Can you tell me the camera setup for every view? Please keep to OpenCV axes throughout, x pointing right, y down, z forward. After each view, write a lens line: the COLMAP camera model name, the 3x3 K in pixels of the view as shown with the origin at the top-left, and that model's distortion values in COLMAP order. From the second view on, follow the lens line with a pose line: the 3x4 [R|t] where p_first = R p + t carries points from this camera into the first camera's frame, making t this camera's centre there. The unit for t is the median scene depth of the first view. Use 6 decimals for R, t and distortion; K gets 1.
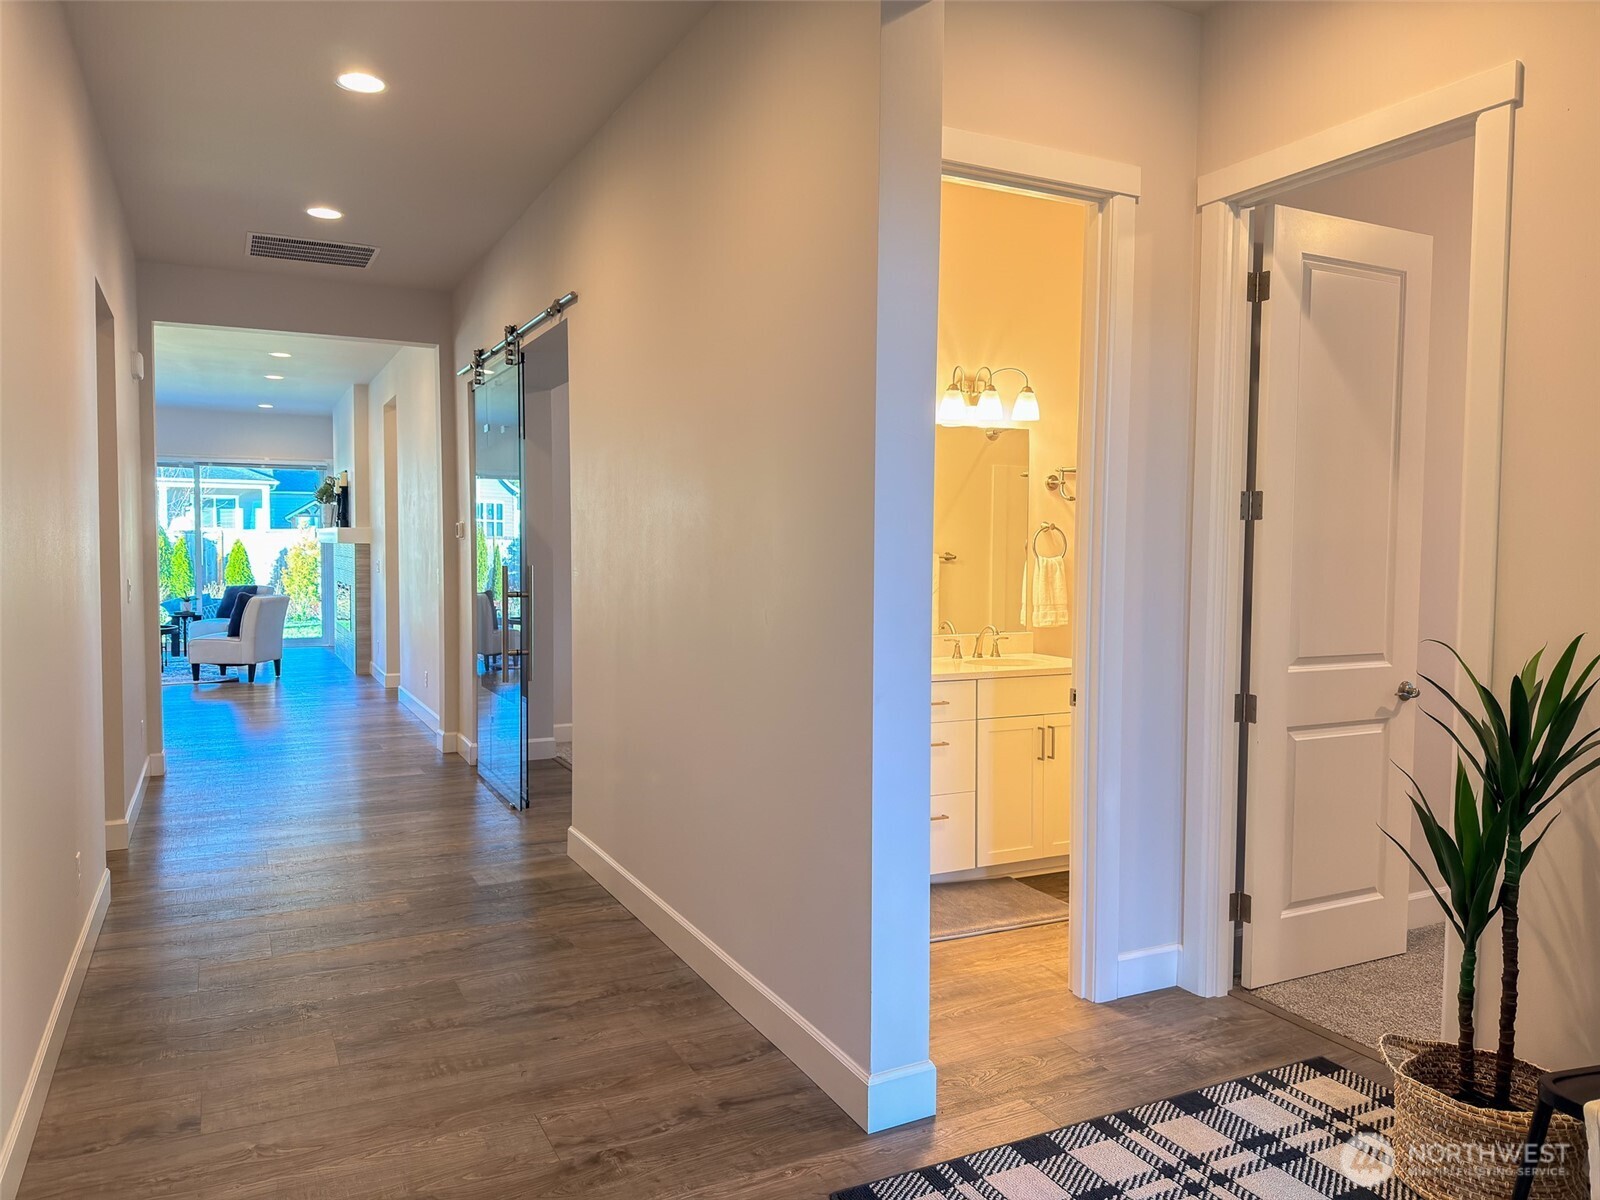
lens RADIAL K [[1122.4, 0, 793.5], [0, 1122.4, 608.4], [0, 0, 1]] dist [0.121256, -0.175187]
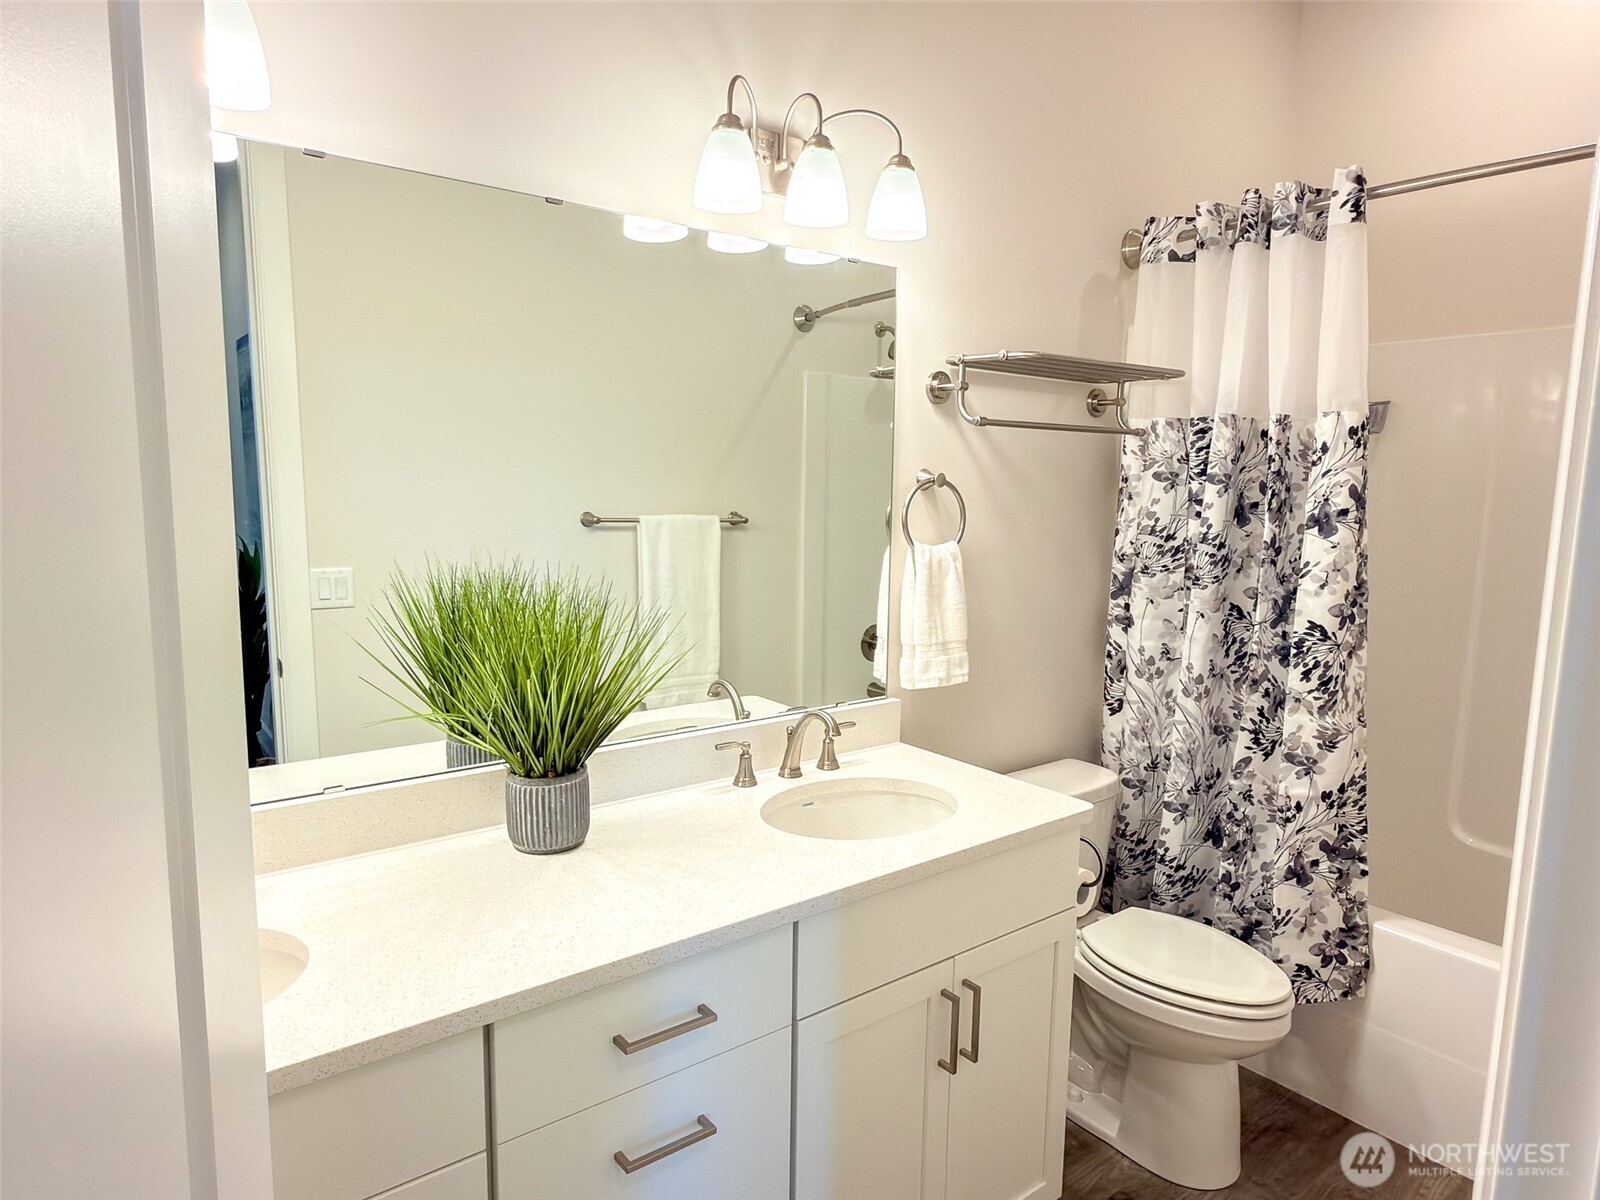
lens RADIAL K [[969.6, 0, 800.6], [0, 969.6, 607.2], [0, 0, 1]] dist [0.002300, -0.001172]
pose [[0.982024, -0.015383, 0.188130, 0.093193], [0.000945, 0.997062, 0.076596, -0.050445], [-0.188755, -0.075042, 0.979153, 0.607617]]
